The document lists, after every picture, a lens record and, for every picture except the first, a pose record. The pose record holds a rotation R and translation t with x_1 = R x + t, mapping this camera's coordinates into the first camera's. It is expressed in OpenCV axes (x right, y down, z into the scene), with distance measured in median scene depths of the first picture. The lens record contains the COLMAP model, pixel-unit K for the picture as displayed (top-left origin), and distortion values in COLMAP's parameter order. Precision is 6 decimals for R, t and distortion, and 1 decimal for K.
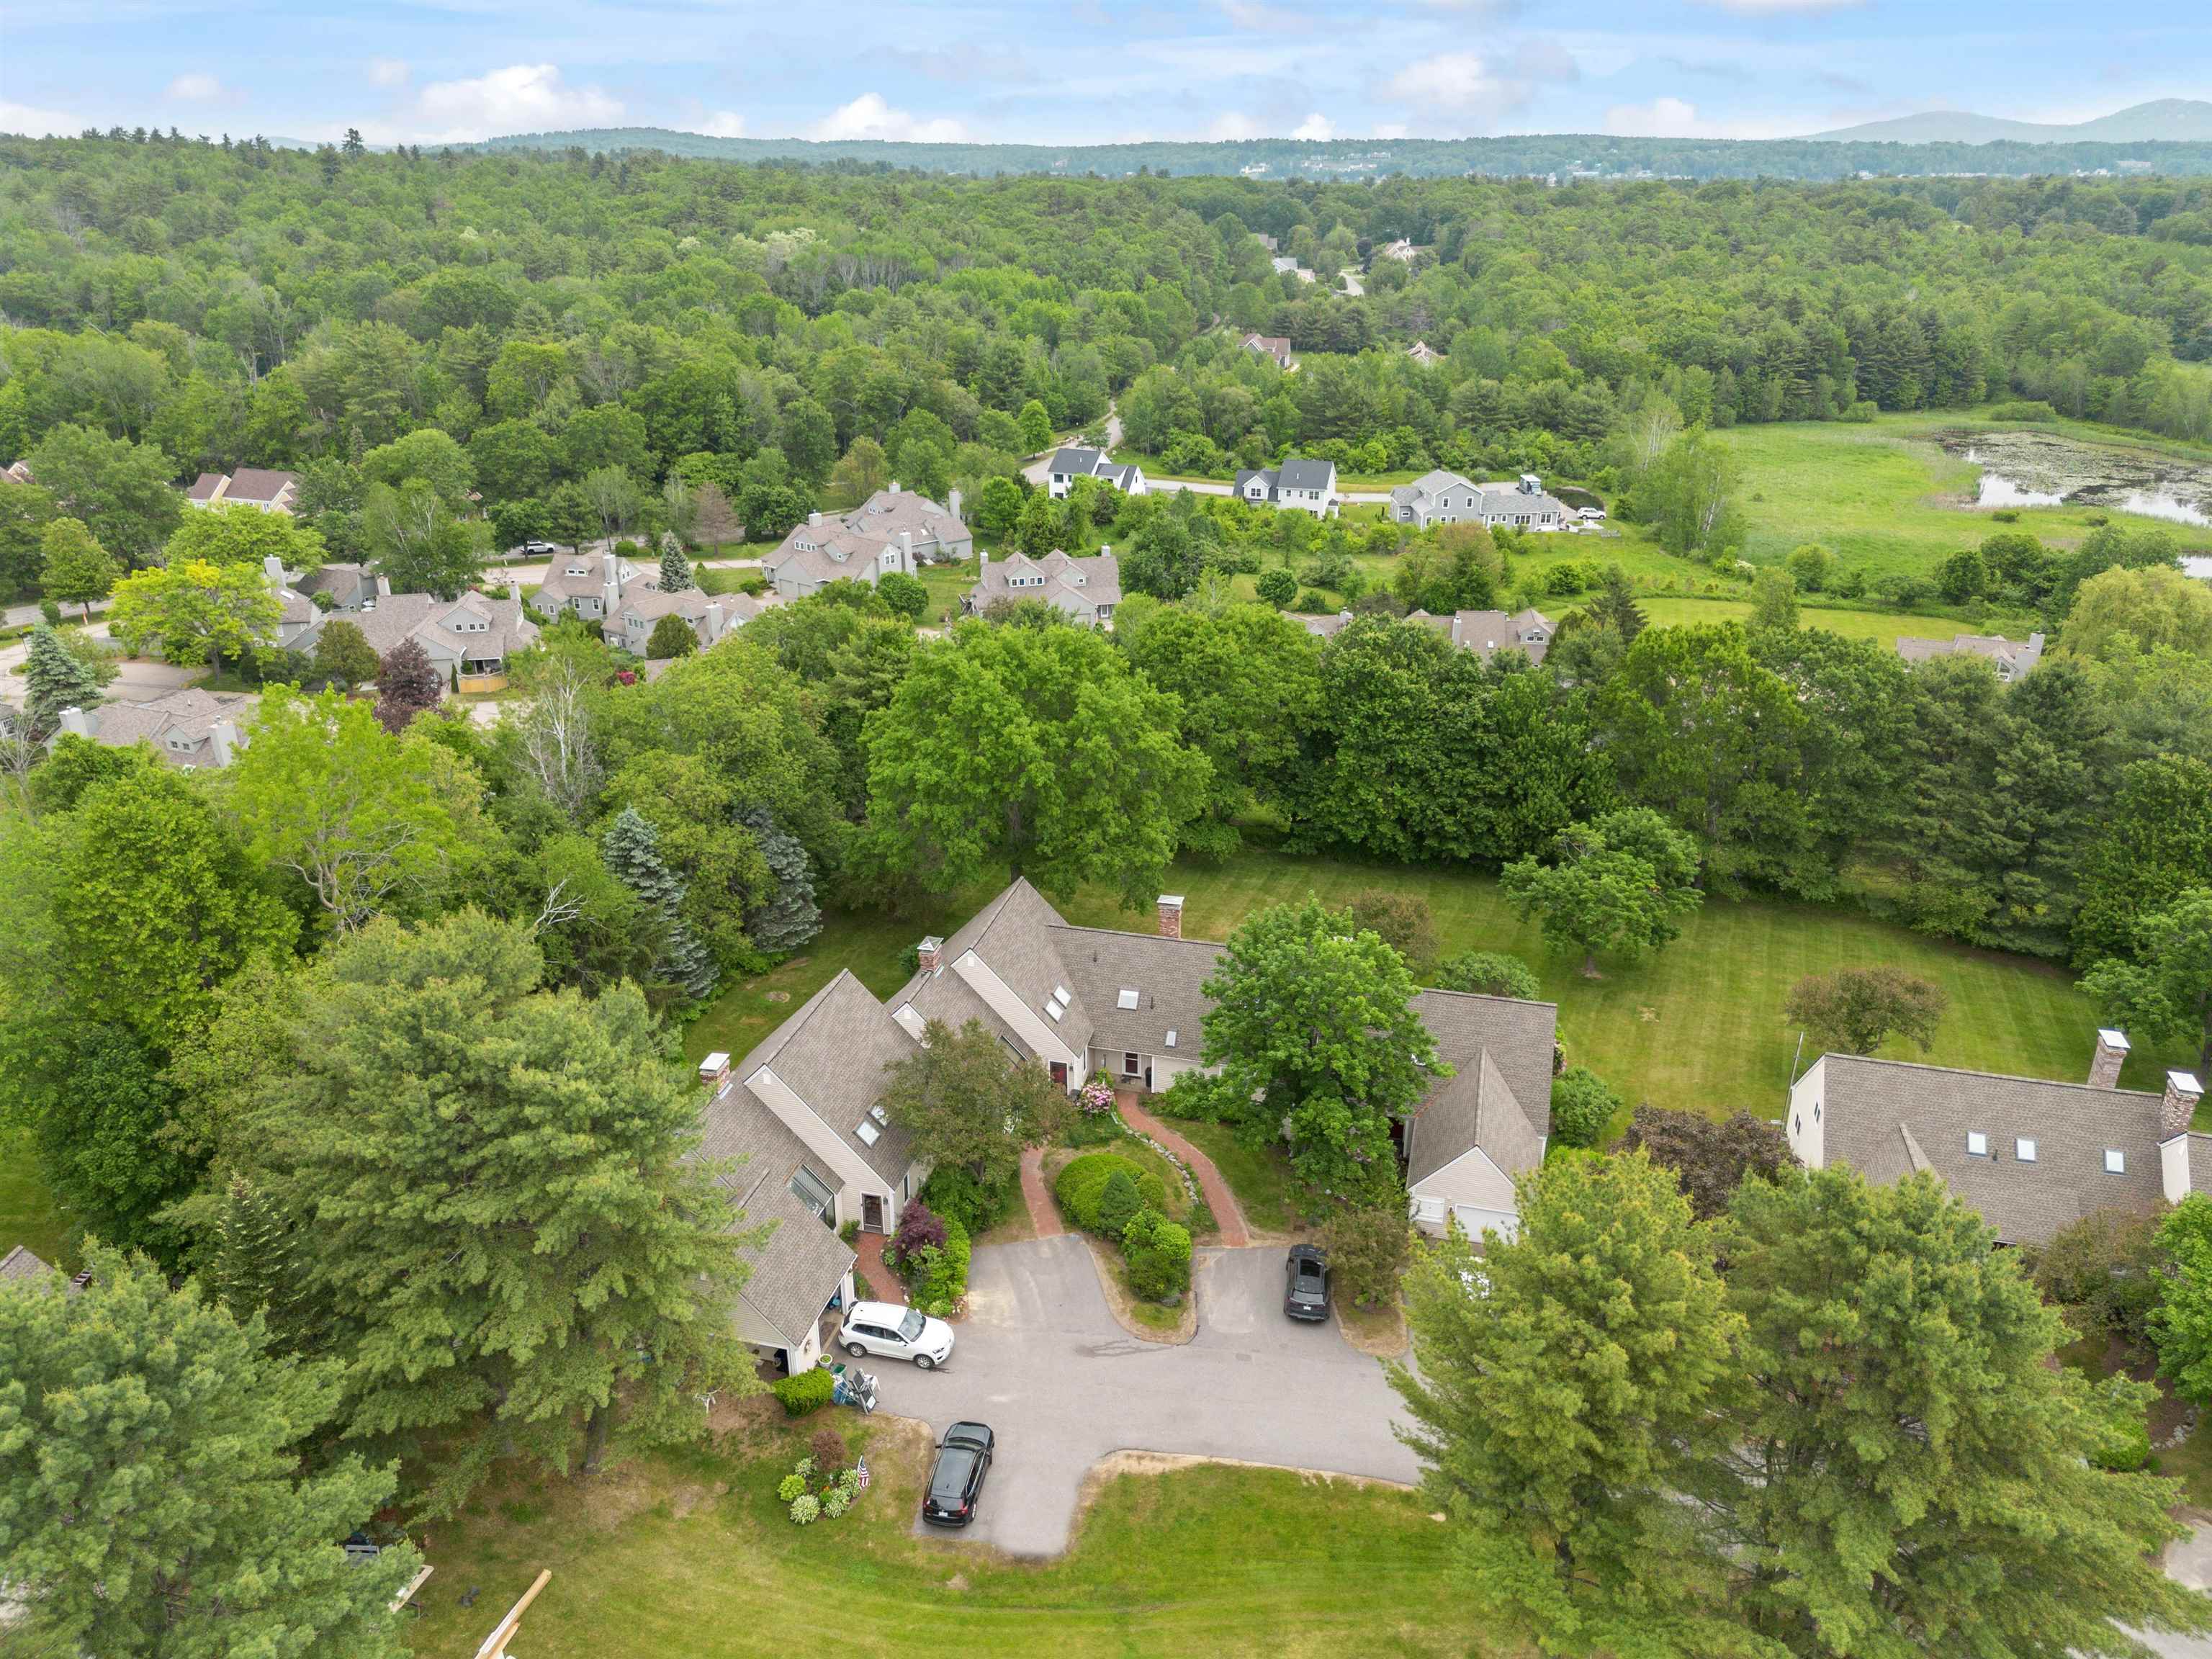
lens RADIAL K [[1560.3, 0, 1115.6], [0, 1560.3, 824.9], [0, 0, 1]] dist [0.064960, -0.054005]
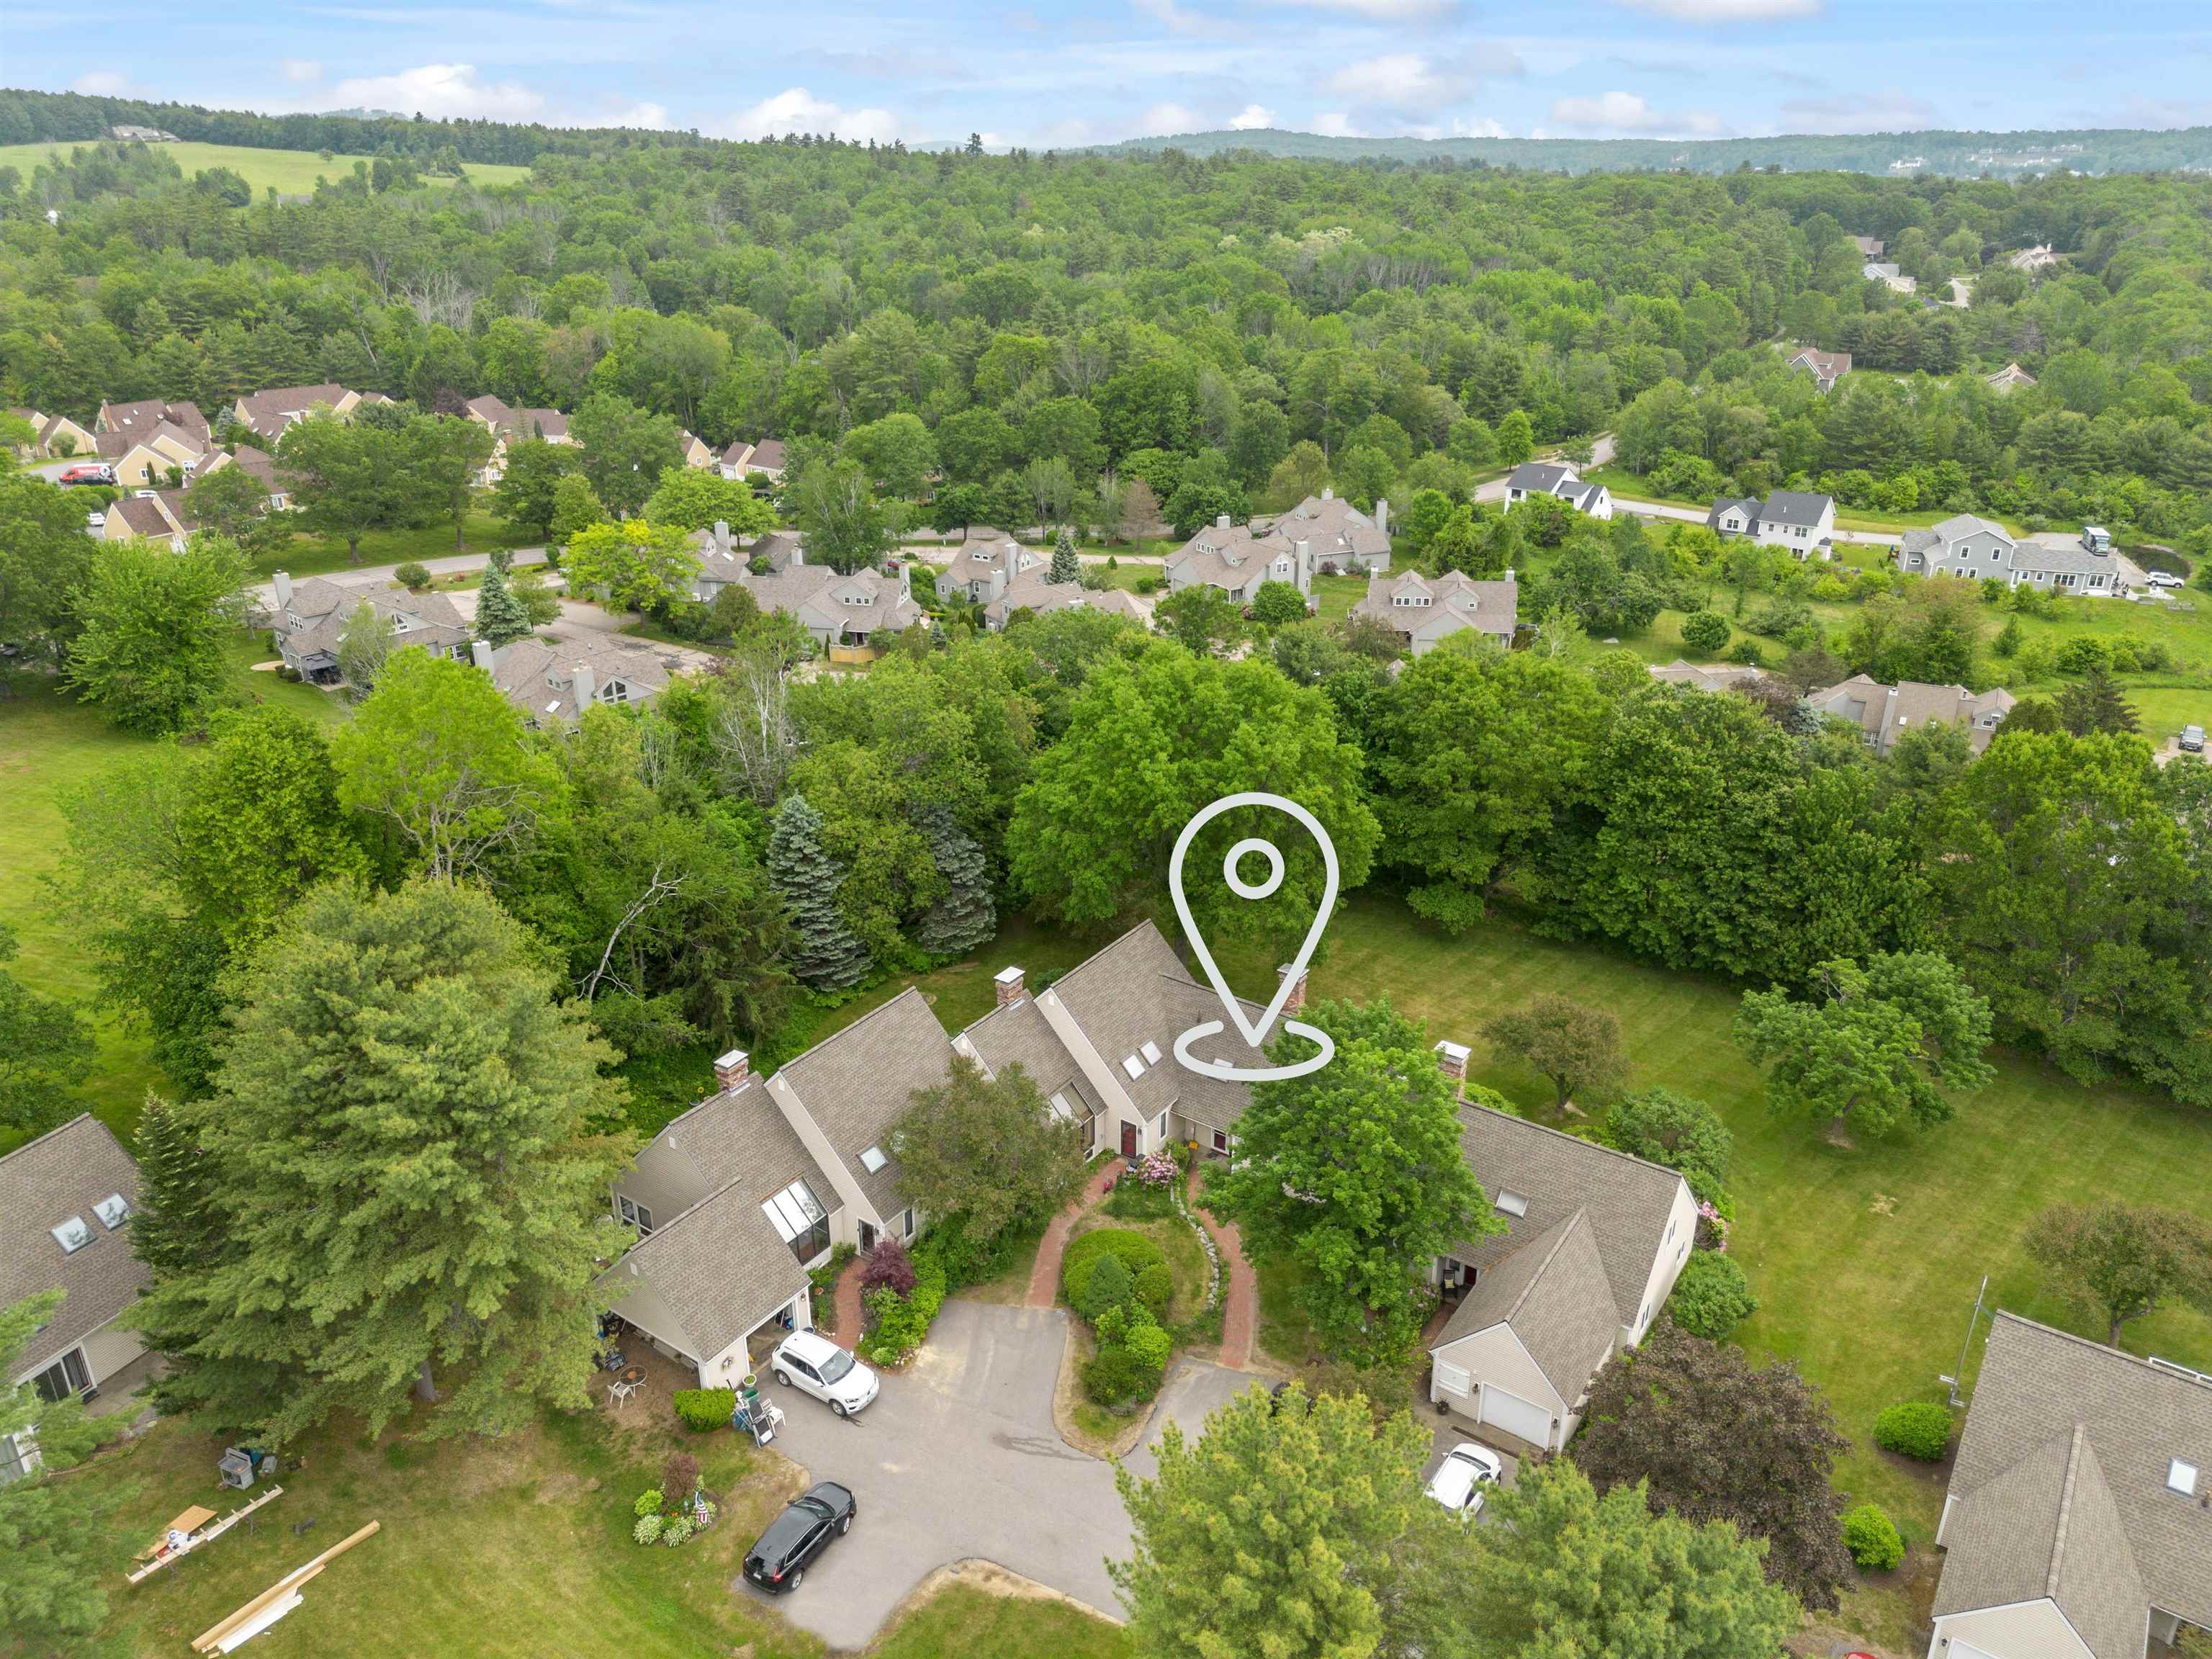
lens RADIAL K [[1560.3, 0, 1115.6], [0, 1560.3, 824.9], [0, 0, 1]] dist [0.064960, -0.054005]
pose [[0.937651, 0.136911, -0.319477, 0.107208], [-0.136574, 0.990349, 0.023571, -0.021414], [0.319621, 0.021531, 0.947301, 0.046719]]
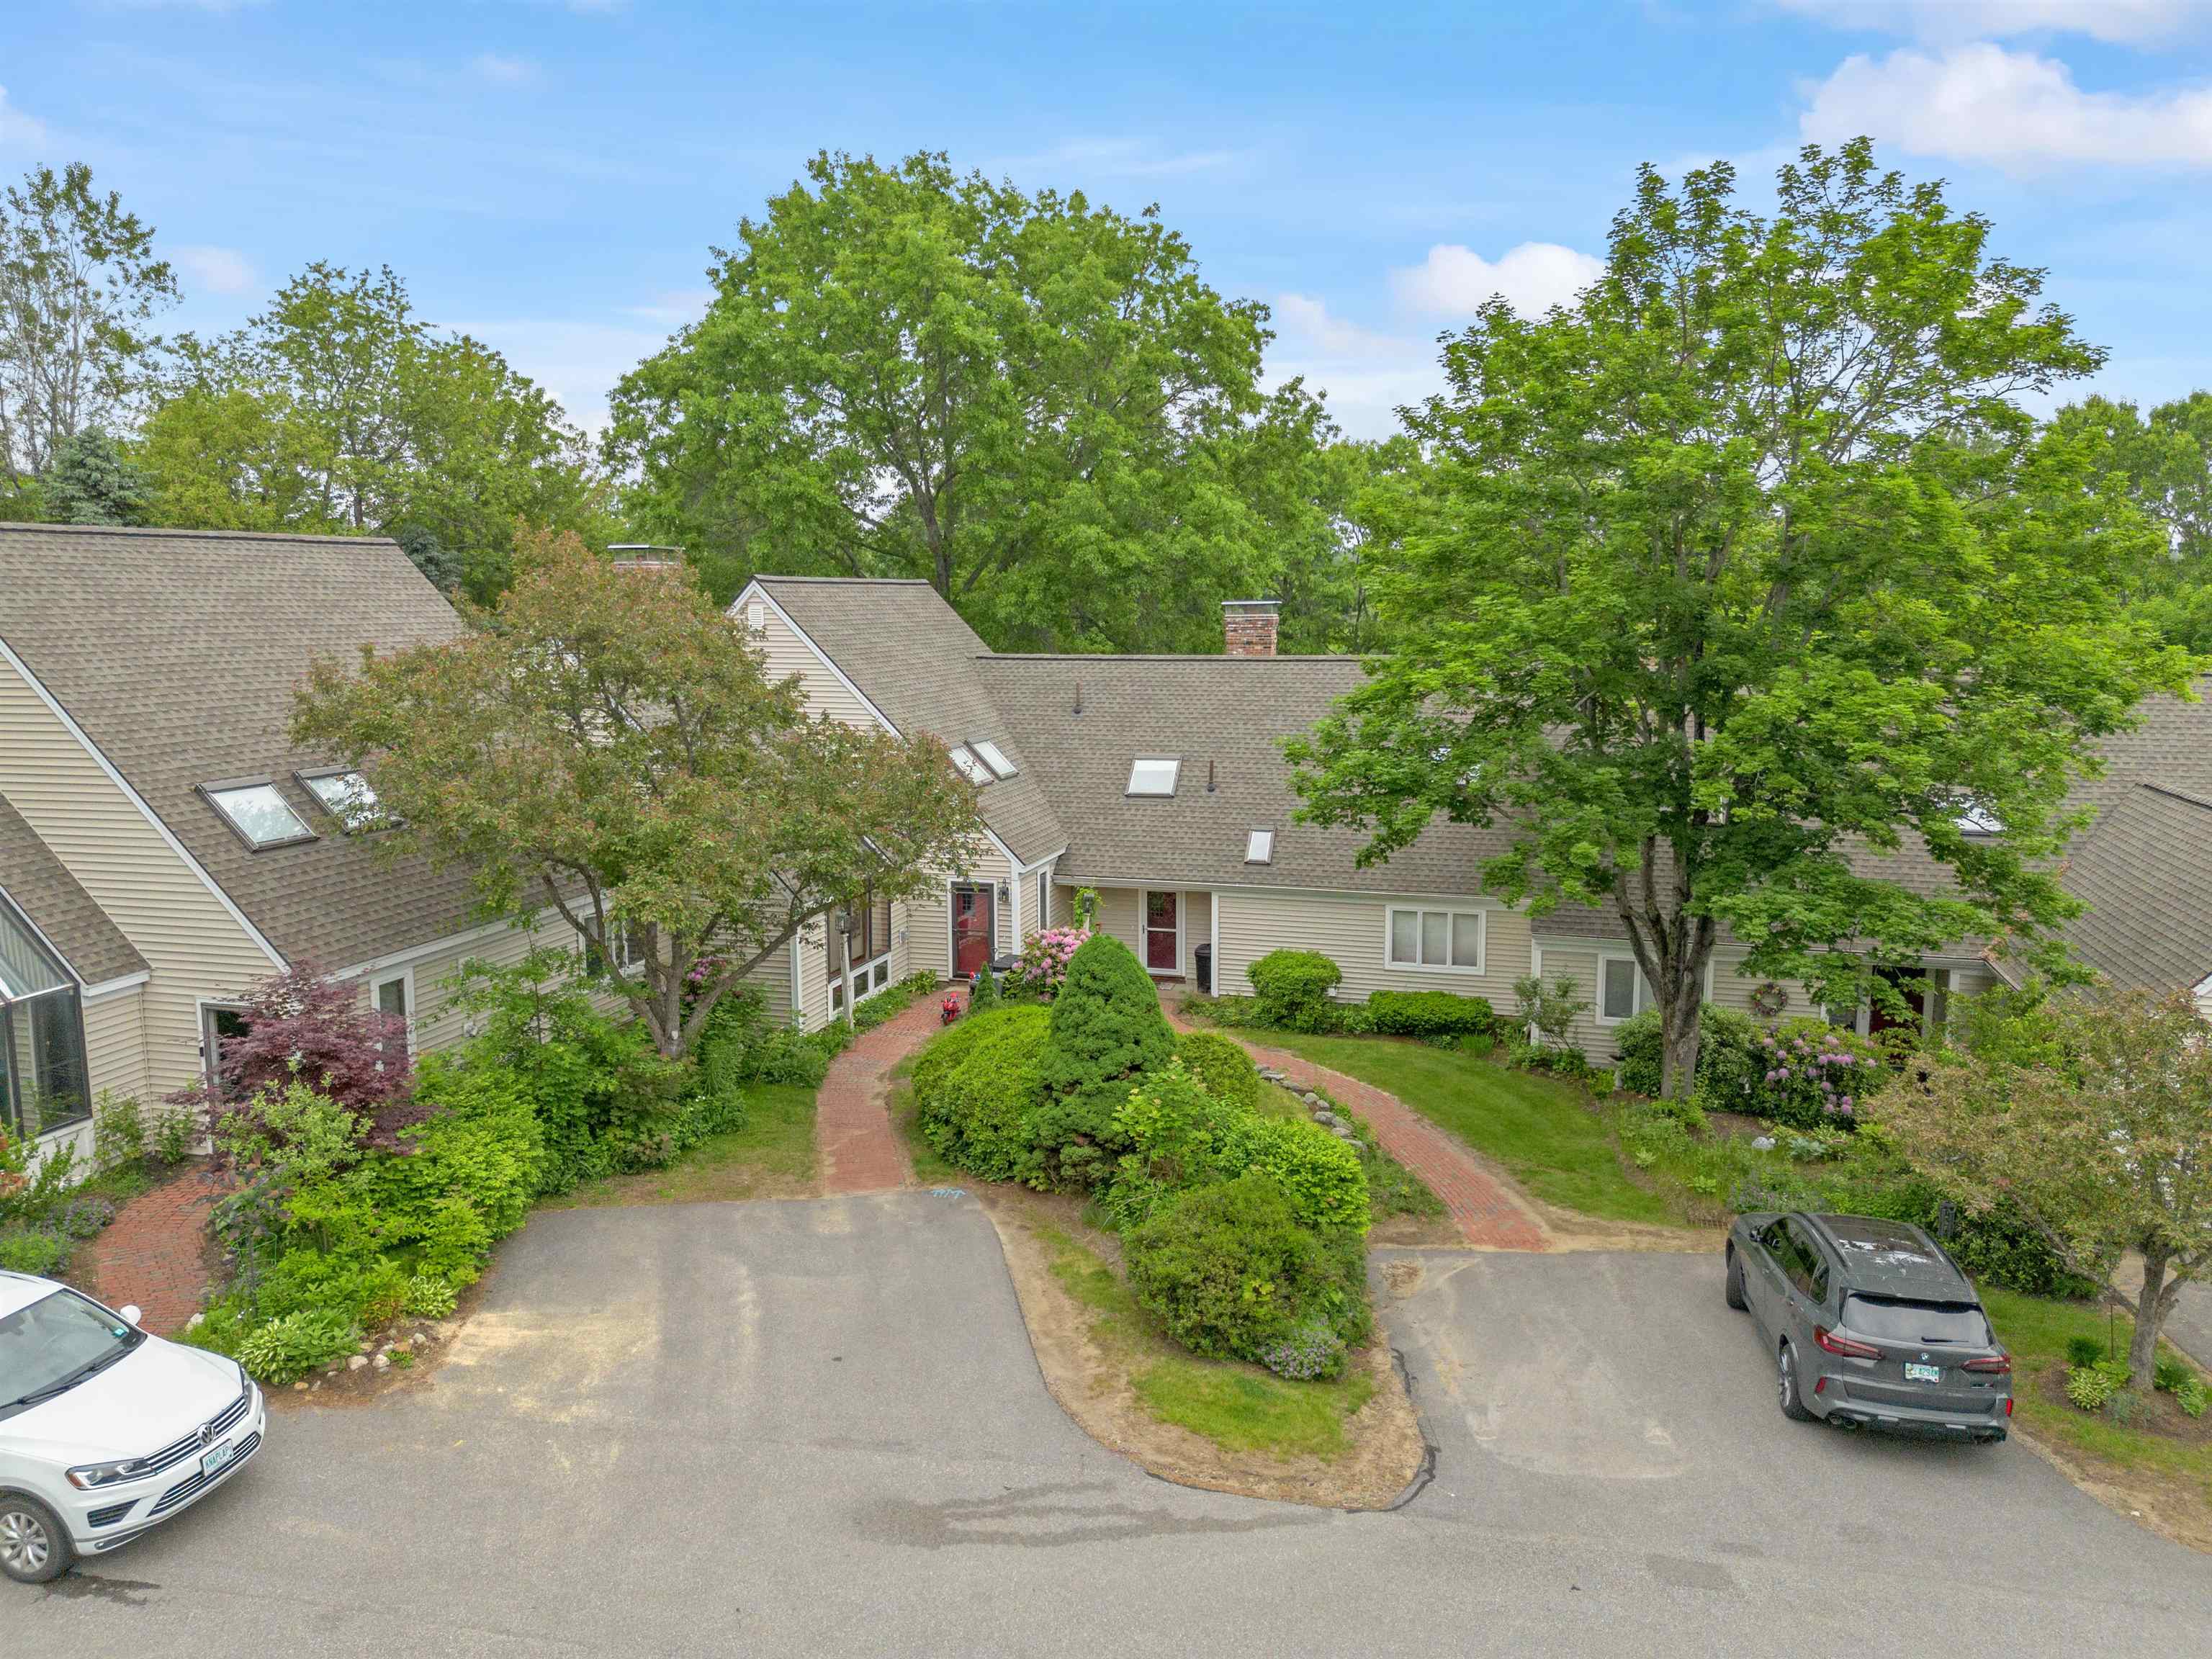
lens RADIAL K [[1560.3, 0, 1115.6], [0, 1560.3, 824.9], [0, 0, 1]] dist [0.064960, -0.054005]
pose [[0.999448, 0.002041, -0.033161, 0.005536], [-0.010493, 0.966419, -0.256757, 0.110063], [0.031523, 0.256963, 0.965907, 0.286391]]
